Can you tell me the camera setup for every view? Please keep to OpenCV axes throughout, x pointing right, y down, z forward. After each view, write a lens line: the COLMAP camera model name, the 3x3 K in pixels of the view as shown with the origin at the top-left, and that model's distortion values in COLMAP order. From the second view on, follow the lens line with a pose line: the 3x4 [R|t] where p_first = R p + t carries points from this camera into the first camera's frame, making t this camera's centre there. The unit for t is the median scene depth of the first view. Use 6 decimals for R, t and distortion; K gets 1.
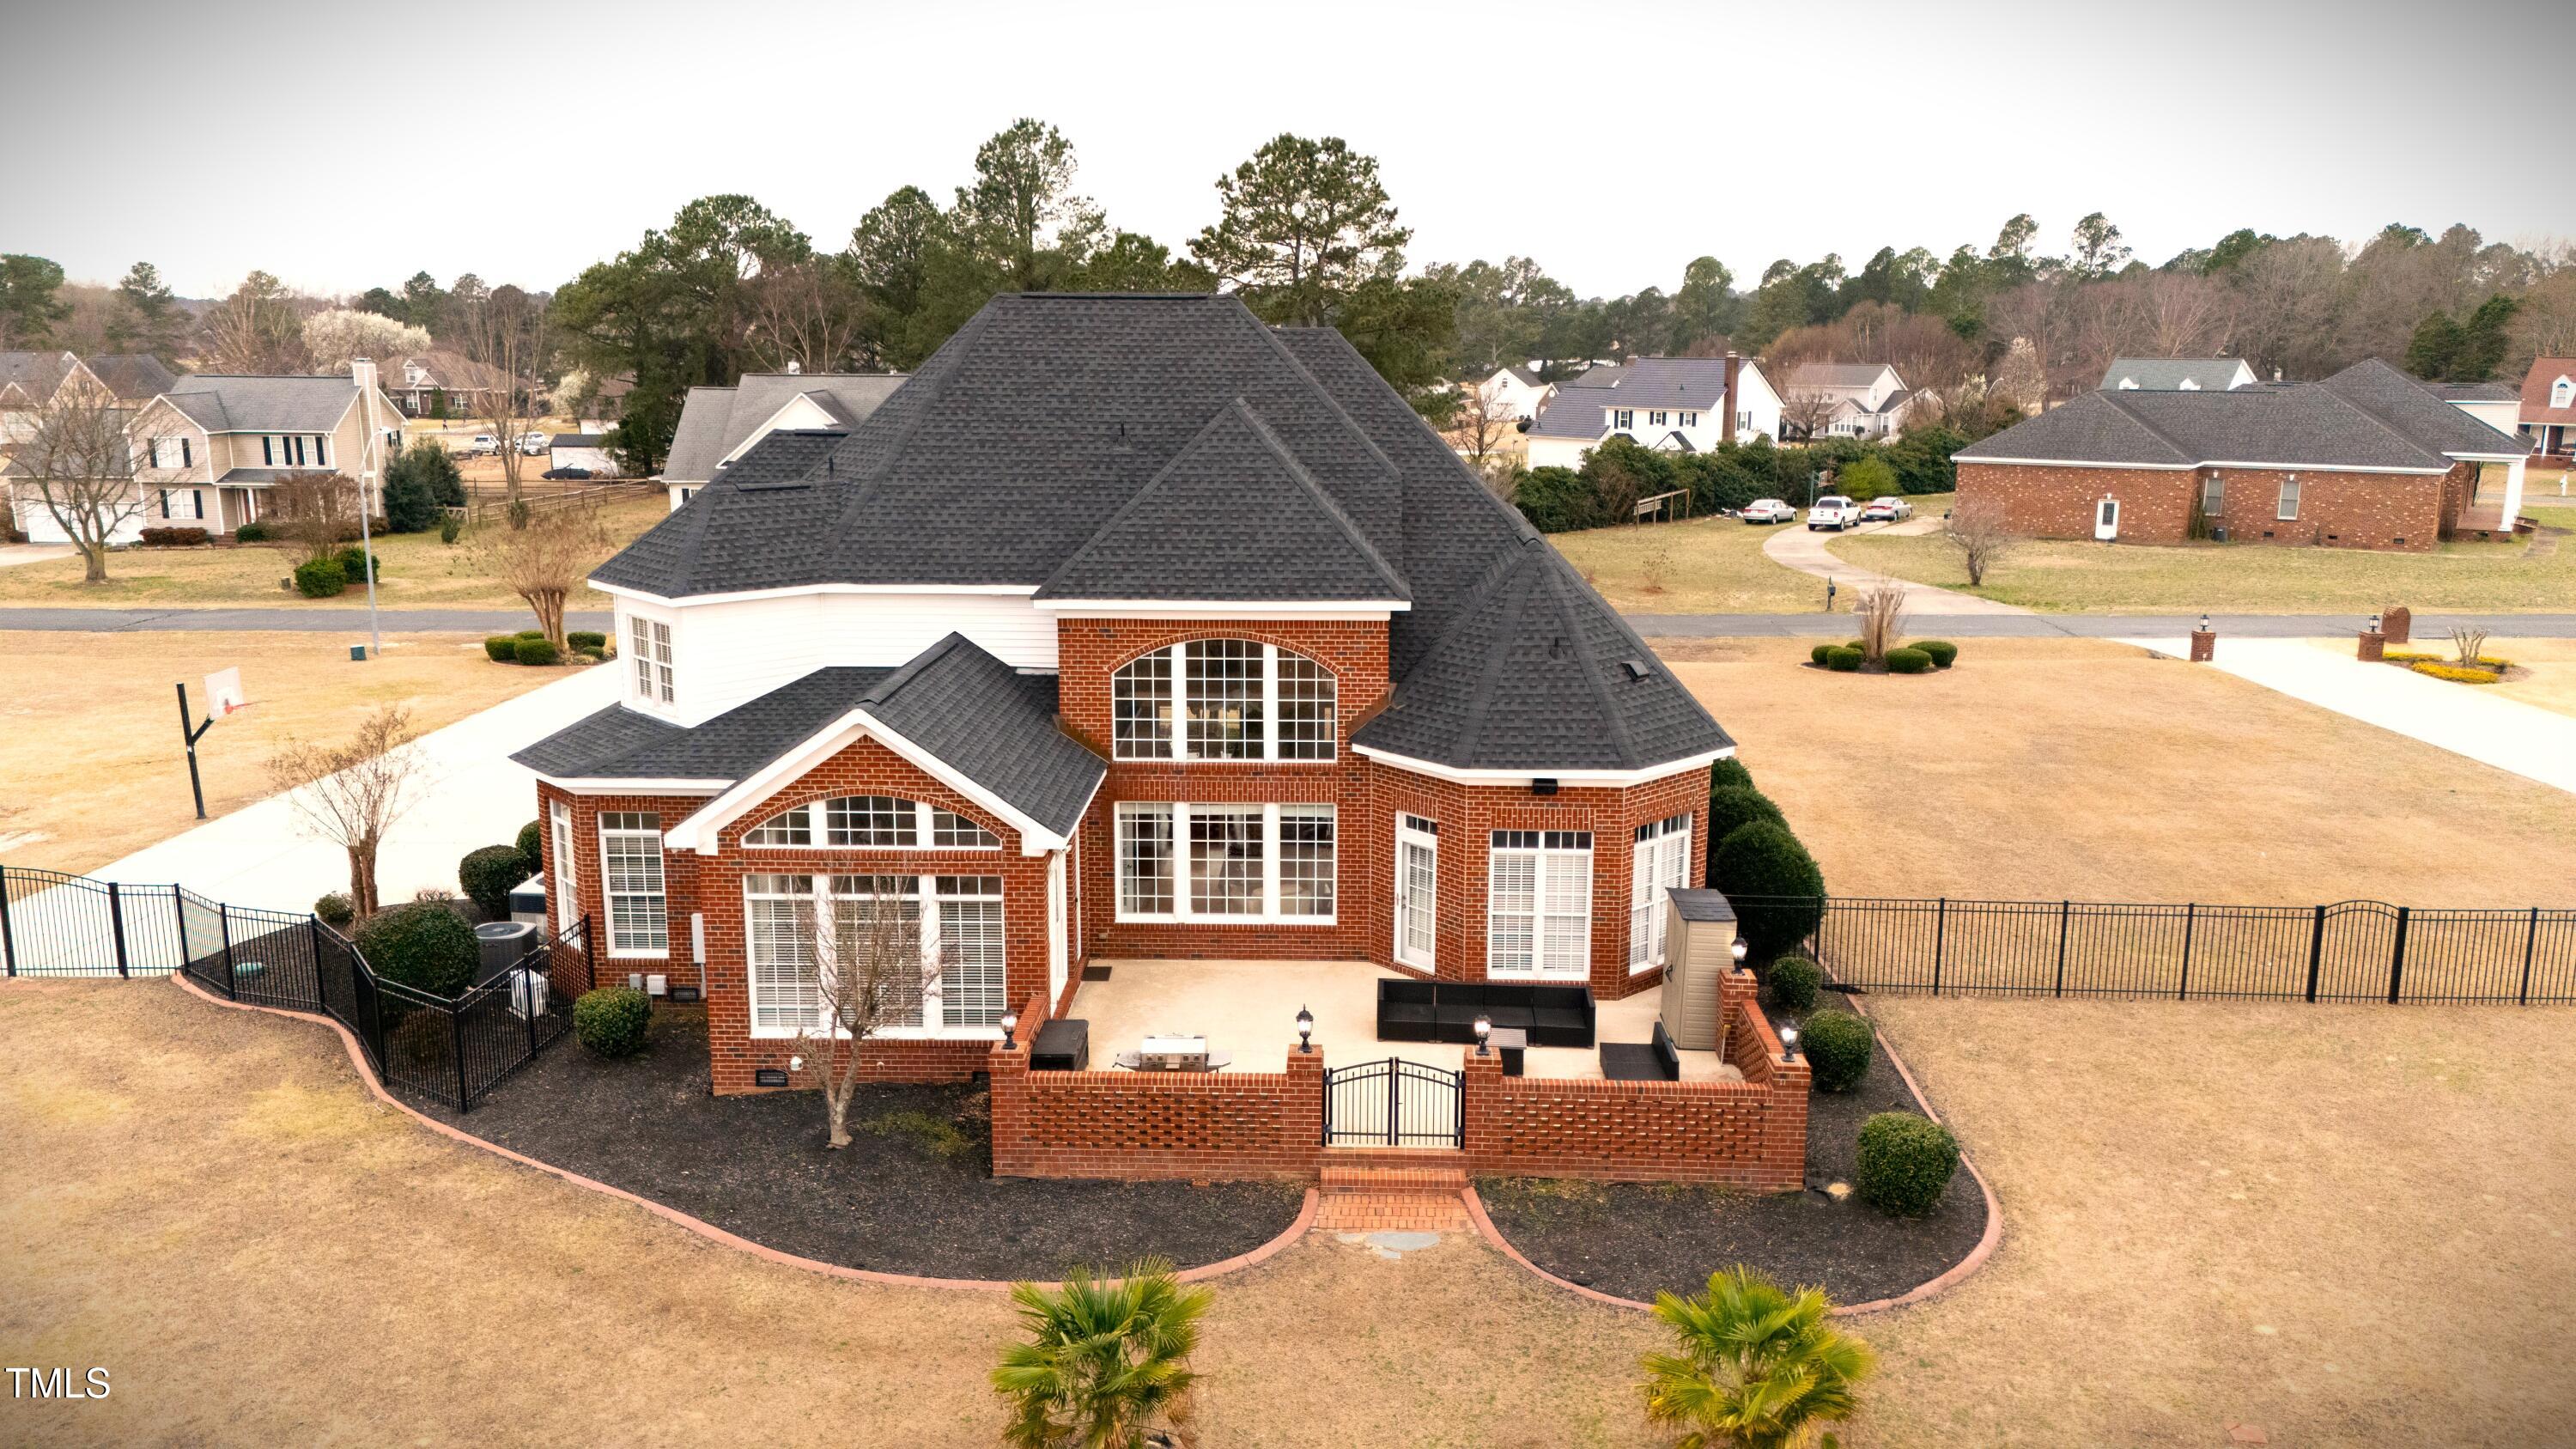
lens RADIAL K [[1908.9, 0, 1288.0], [0, 1908.9, 724.5], [0, 0, 1]] dist [0.039473, 0.002361]
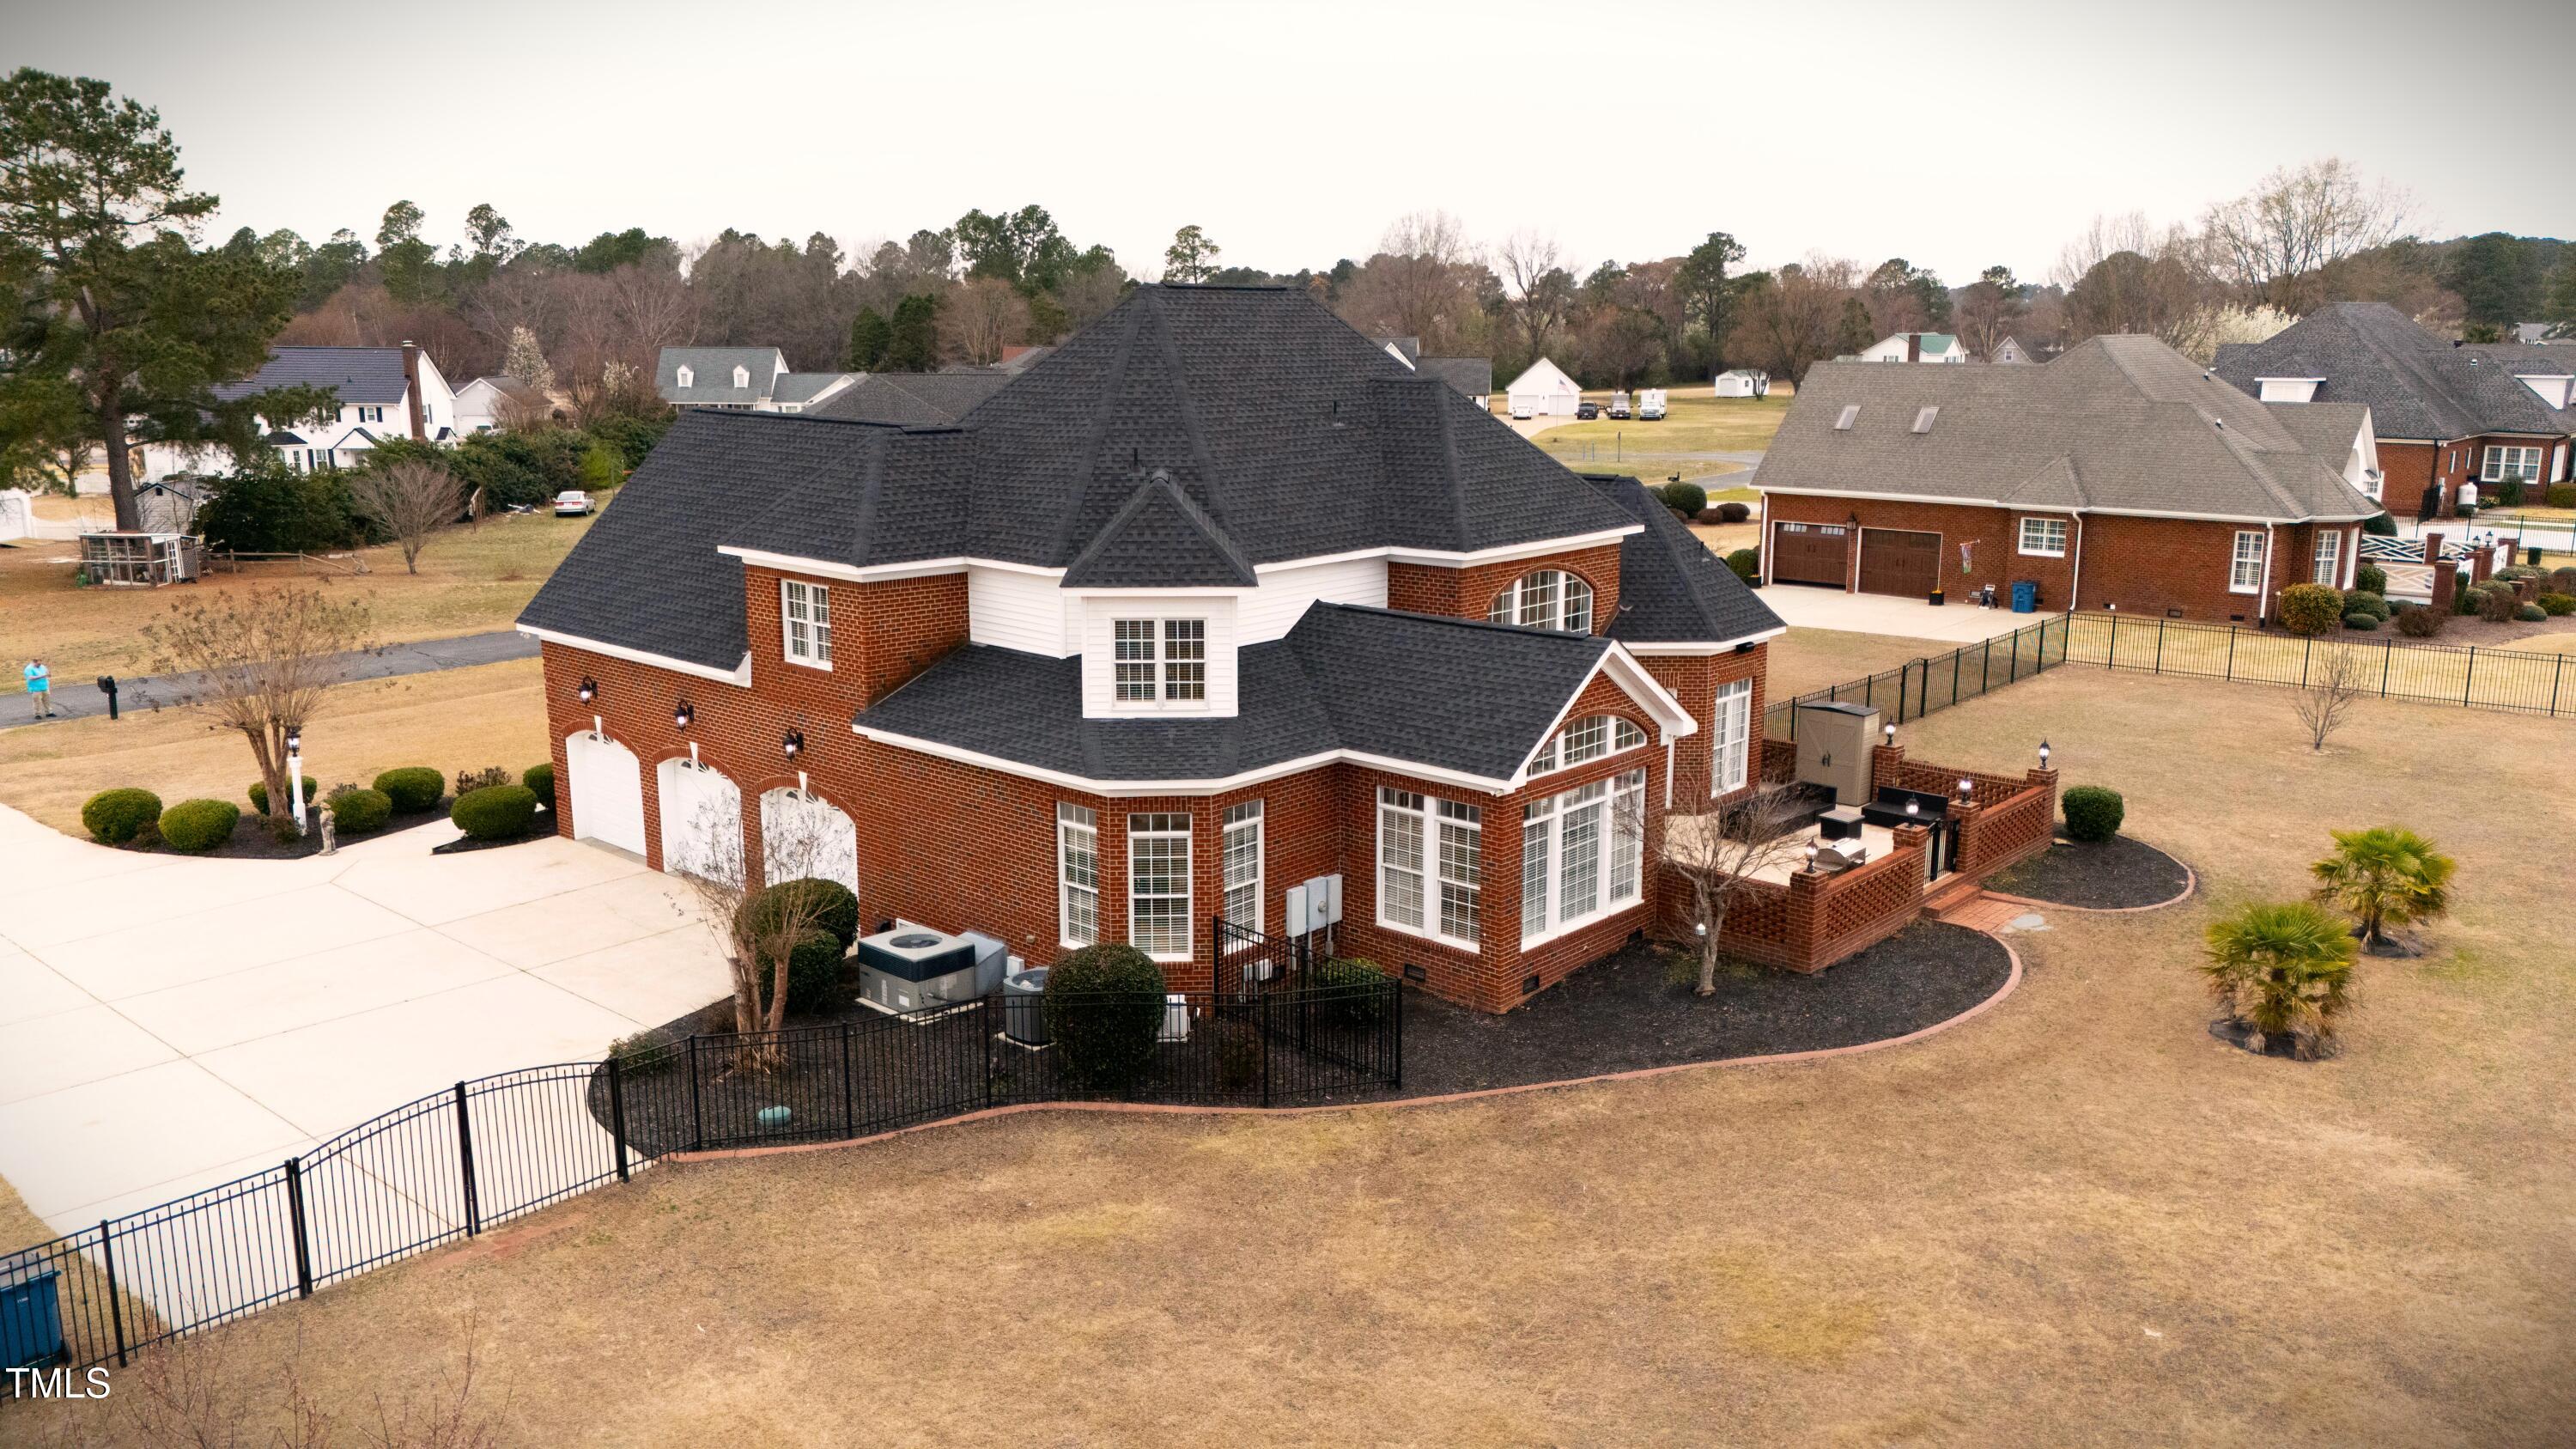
lens RADIAL K [[1850.1, 0, 1288.0], [0, 1850.1, 724.5], [0, 0, 1]] dist [0.089199, 0.000145]
pose [[0.653368, -0.169169, 0.737897, -1.037642], [0.162453, 0.983337, 0.081595, -0.071767], [-0.739405, 0.066562, 0.669963, 0.324504]]
